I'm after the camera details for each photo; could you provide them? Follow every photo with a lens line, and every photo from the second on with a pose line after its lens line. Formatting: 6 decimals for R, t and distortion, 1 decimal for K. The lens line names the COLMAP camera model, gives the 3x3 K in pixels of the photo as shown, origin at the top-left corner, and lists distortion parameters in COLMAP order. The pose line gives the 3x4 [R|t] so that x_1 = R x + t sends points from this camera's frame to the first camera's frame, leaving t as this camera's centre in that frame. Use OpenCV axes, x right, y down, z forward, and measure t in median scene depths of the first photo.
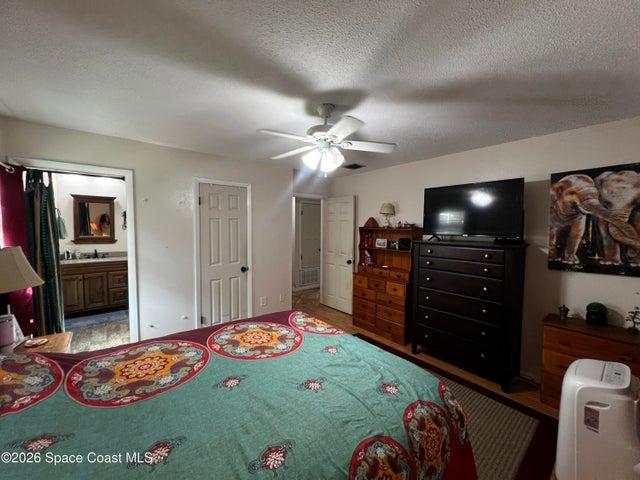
lens RADIAL K [[255.9, 0, 317.5], [0, 255.9, 239.6], [0, 0, 1]] dist [-0.001500, 0.001596]
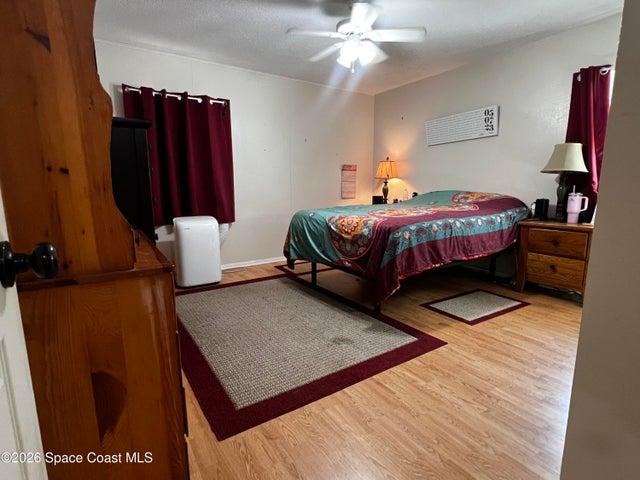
lens RADIAL K [[326.1, 0, 322.2], [0, 326.1, 240.4], [0, 0, 1]] dist [-0.003823, -0.000051]
pose [[-0.995807, -0.021591, 0.088897, 0.054593], [-0.001709, 0.975969, 0.217903, 0.118804], [-0.091465, 0.216837, -0.971913, 2.215122]]
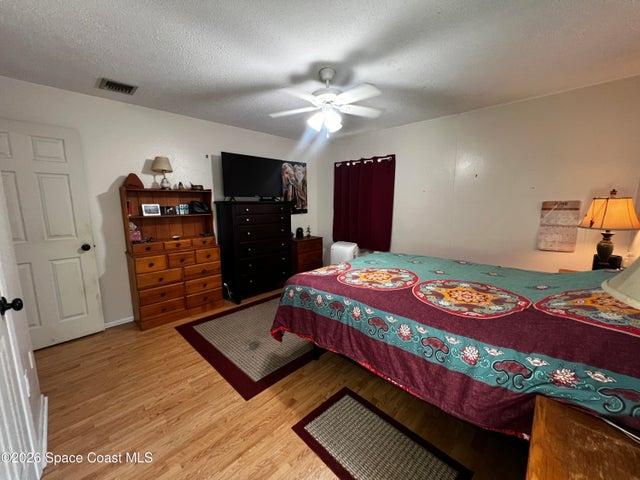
lens RADIAL K [[255.9, 0, 318.3], [0, 255.9, 241.2], [0, 0, 1]] dist [-0.001500, 0.001596]
pose [[-0.120898, -0.159118, 0.979829, -1.021426], [0.057706, 0.984274, 0.166959, 0.013738], [-0.990986, 0.076727, -0.109815, 1.075483]]
